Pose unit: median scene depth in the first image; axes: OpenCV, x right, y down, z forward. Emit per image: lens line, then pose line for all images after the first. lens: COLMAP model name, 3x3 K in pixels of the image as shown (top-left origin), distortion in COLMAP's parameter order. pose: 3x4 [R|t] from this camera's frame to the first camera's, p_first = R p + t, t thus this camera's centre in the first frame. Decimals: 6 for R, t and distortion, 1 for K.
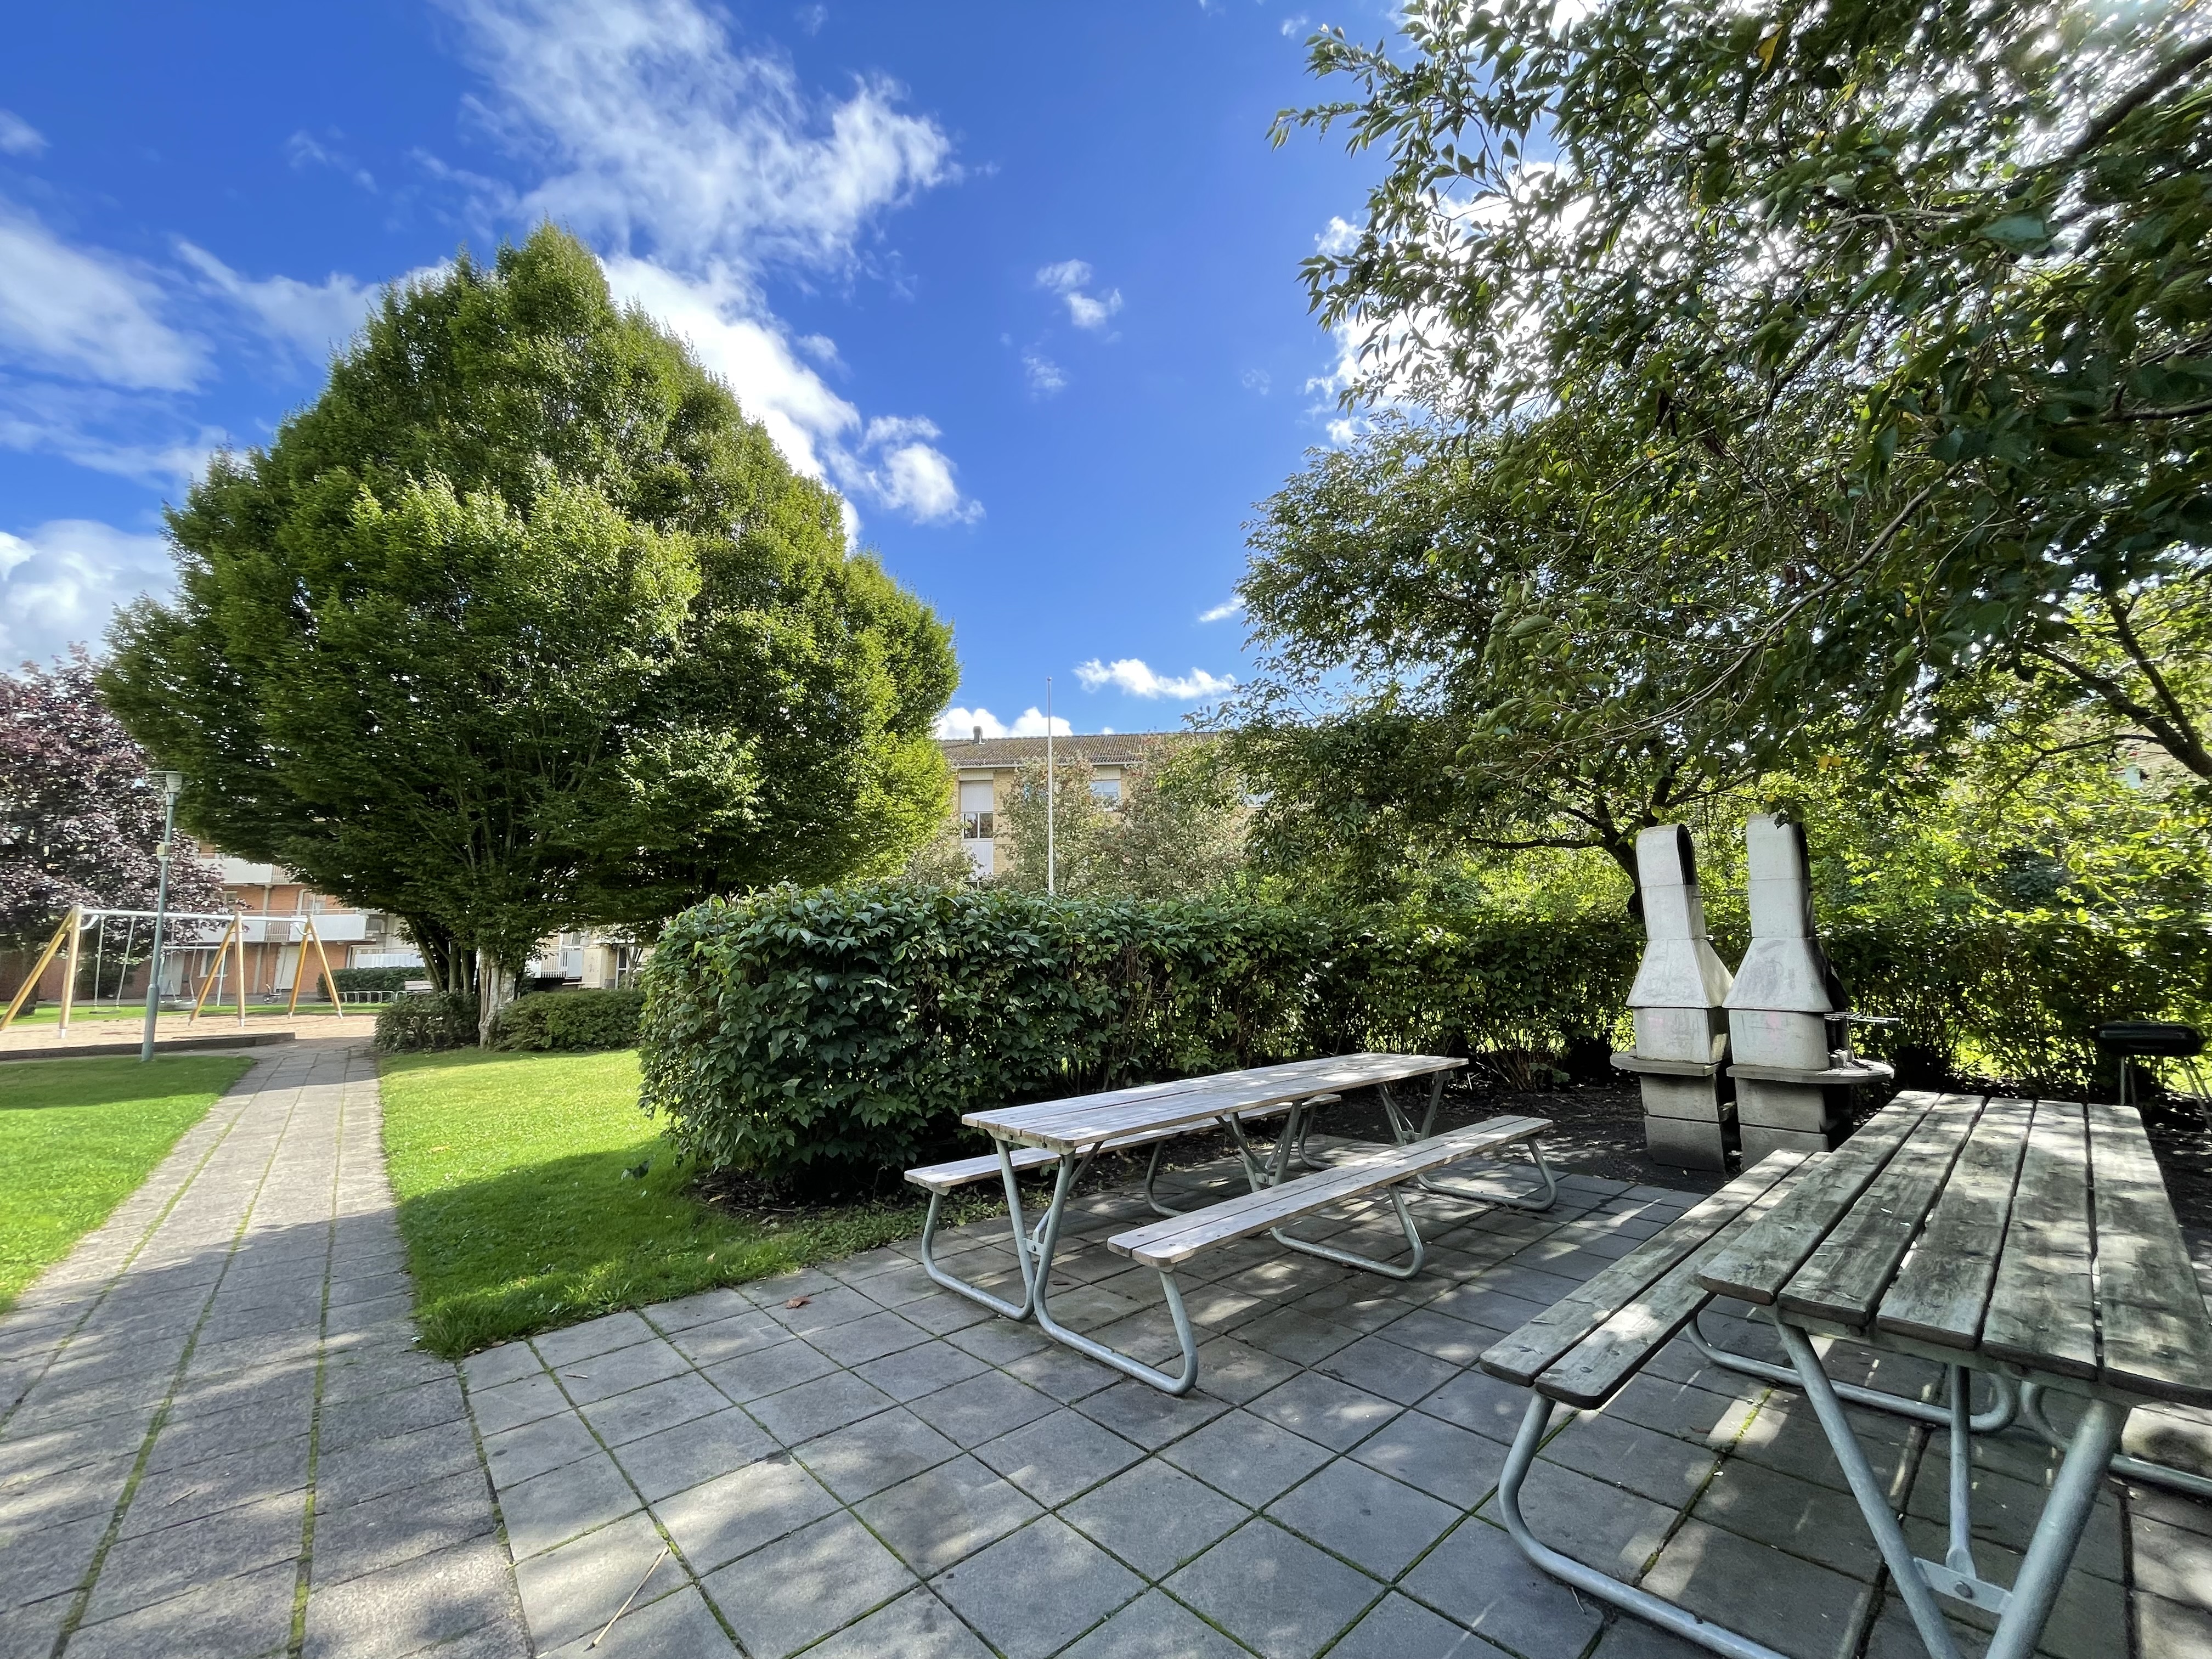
lens RADIAL K [[884.4, 0, 1106.0], [0, 884.4, 829.5], [0, 0, 1]] dist [-0.007890, 0.000141]
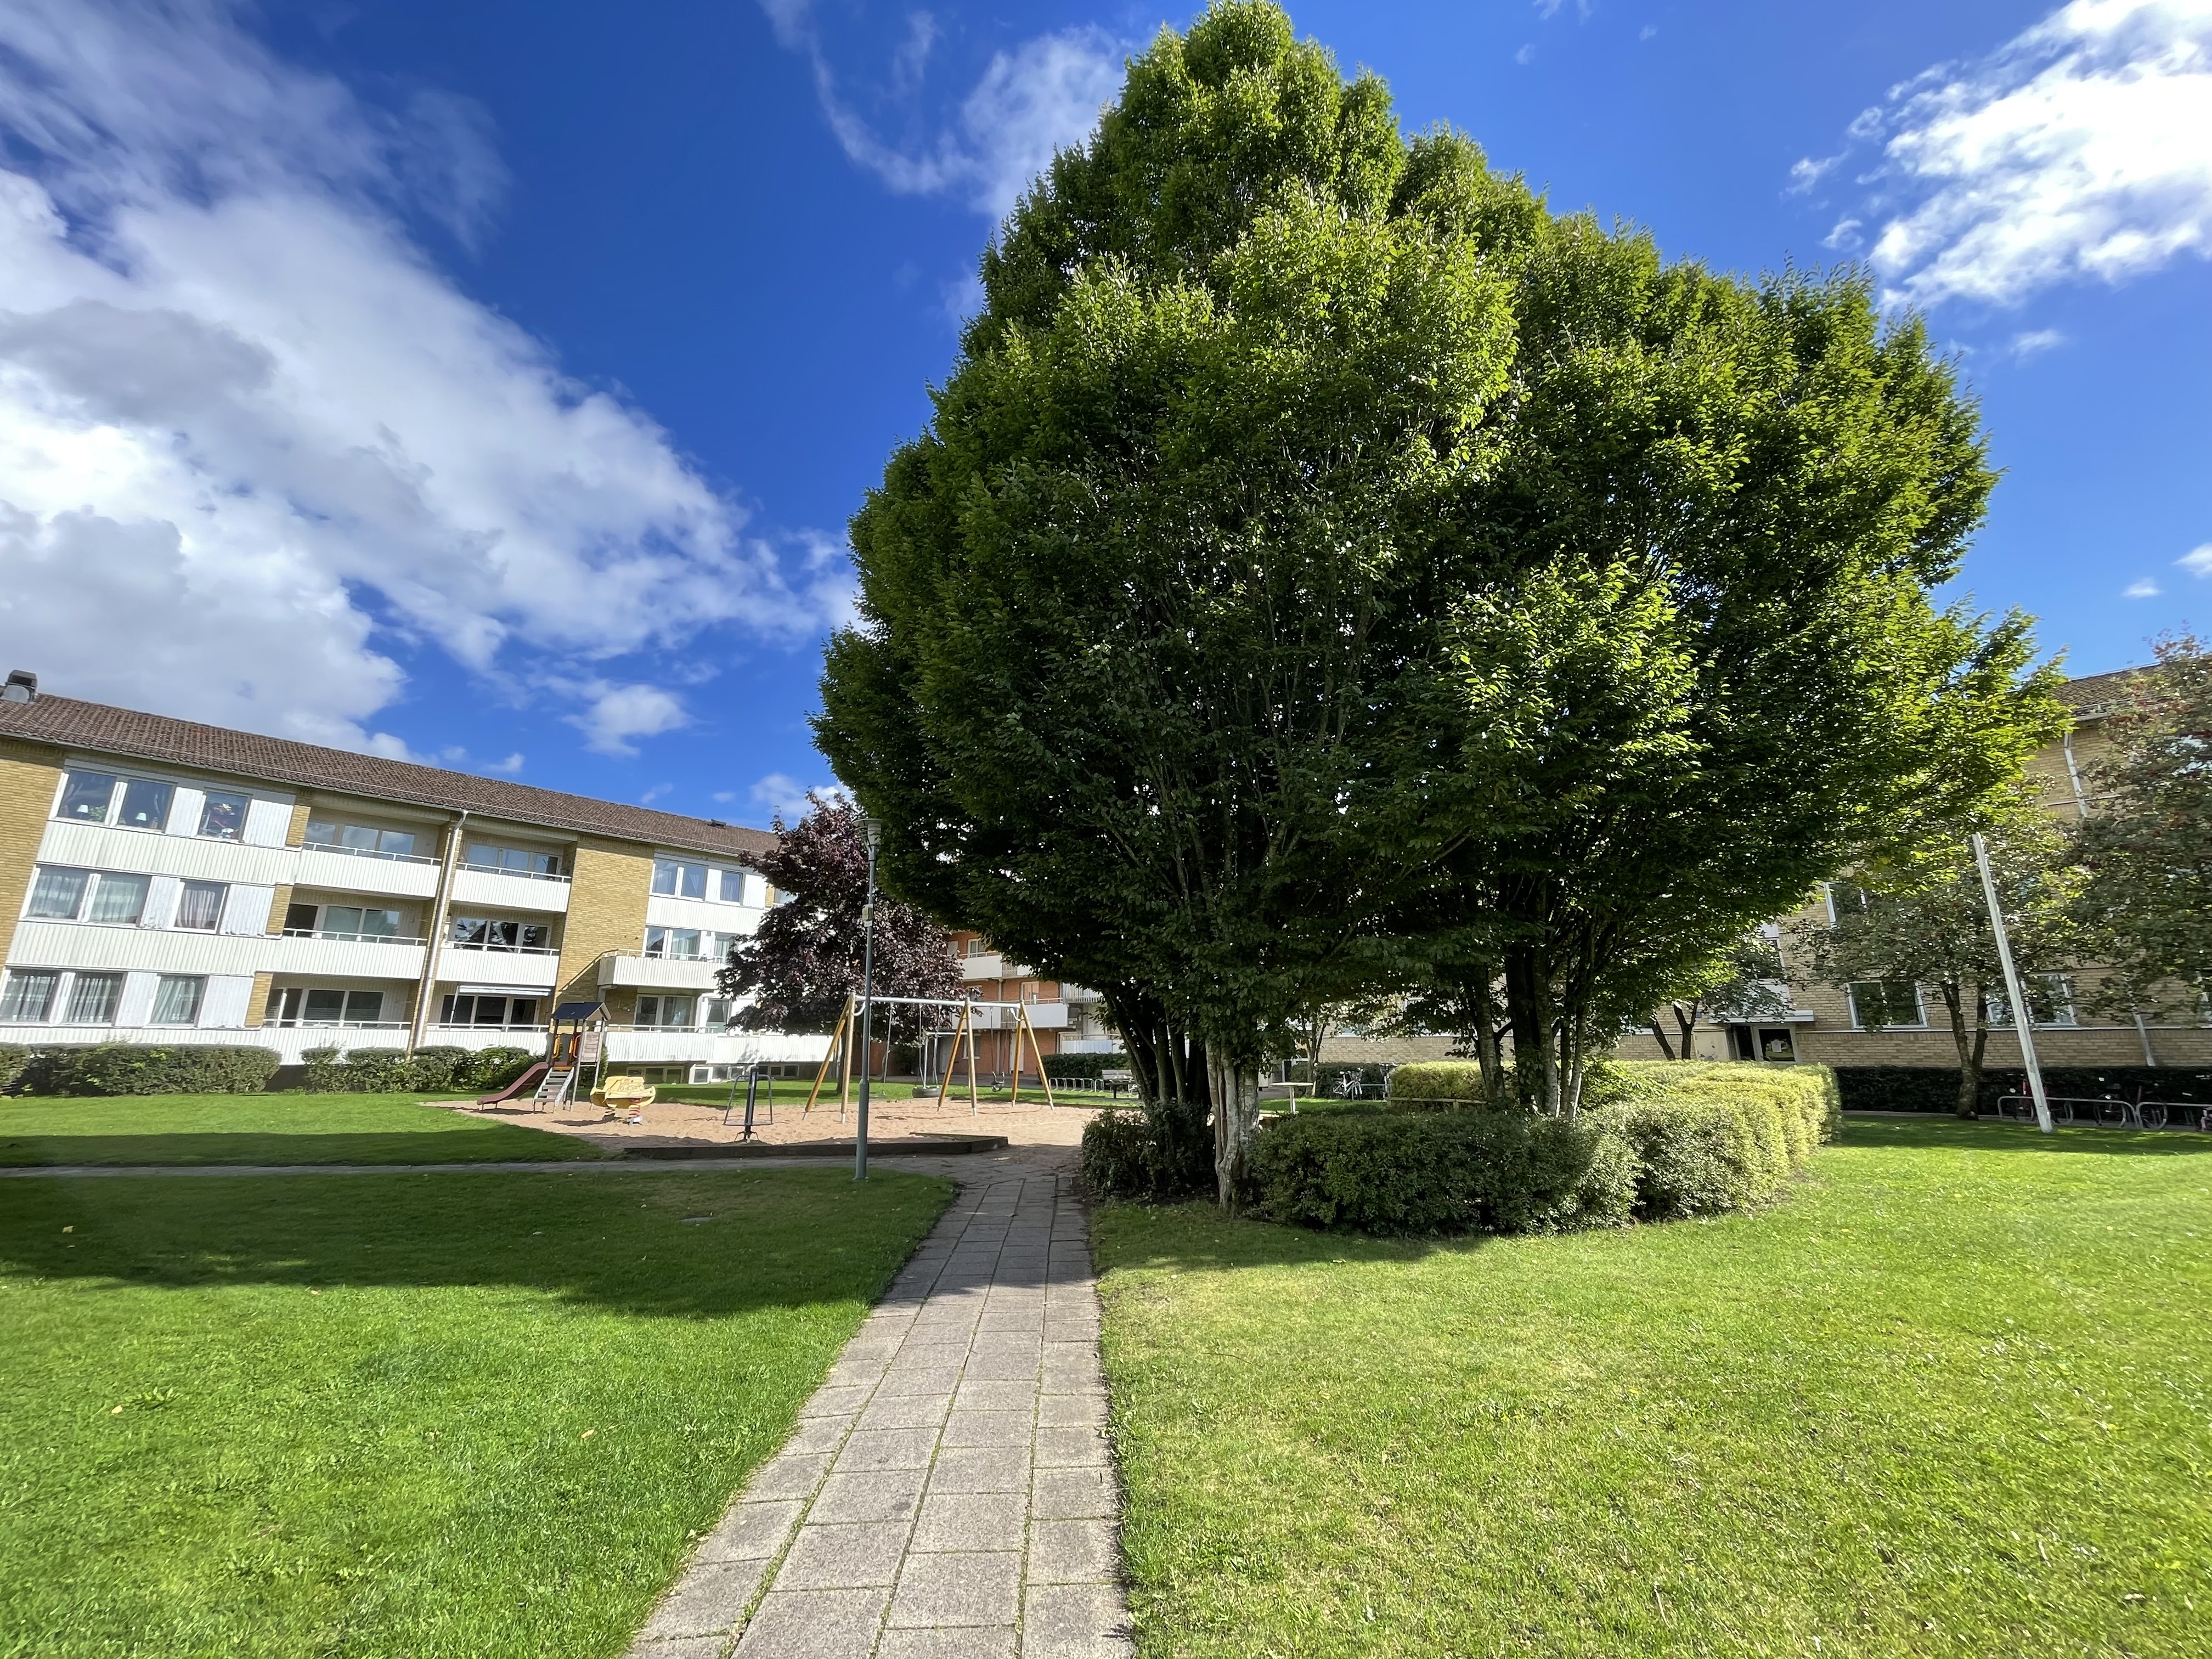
lens RADIAL K [[884.4, 0, 1106.0], [0, 884.4, 829.5], [0, 0, 1]] dist [-0.007890, 0.000141]
pose [[0.792501, -0.131470, -0.595531, -0.363194], [0.073631, 0.989971, -0.120563, 0.057697], [0.605409, 0.051697, 0.794234, 0.439252]]
